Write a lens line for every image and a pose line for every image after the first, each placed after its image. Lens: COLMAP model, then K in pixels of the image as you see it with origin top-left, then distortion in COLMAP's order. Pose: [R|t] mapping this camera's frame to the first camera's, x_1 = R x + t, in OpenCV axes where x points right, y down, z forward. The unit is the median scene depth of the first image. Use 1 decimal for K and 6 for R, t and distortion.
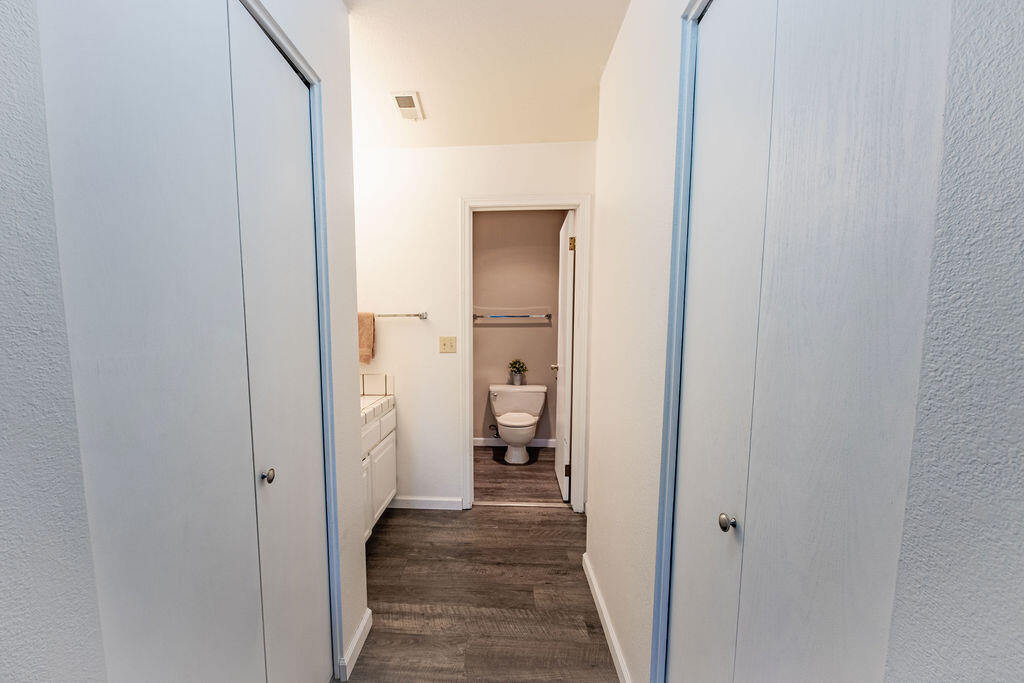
lens RADIAL K [[399.9, 0, 516.7], [0, 399.9, 344.0], [0, 0, 1]] dist [-0.000959, -0.000470]
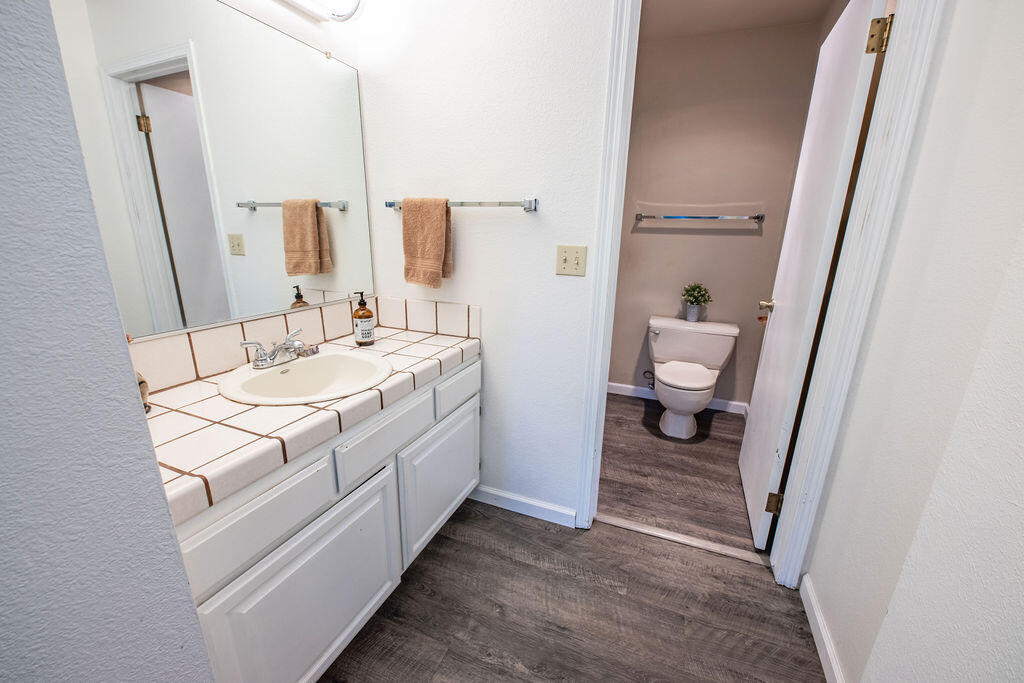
lens RADIAL K [[399.9, 0, 516.7], [0, 399.9, 344.0], [0, 0, 1]] dist [-0.000959, -0.000470]
pose [[0.916716, 0.125575, -0.379291, -0.015014], [-0.038950, 0.972890, 0.227963, -0.007928], [0.397635, -0.194204, 0.896756, 0.392622]]
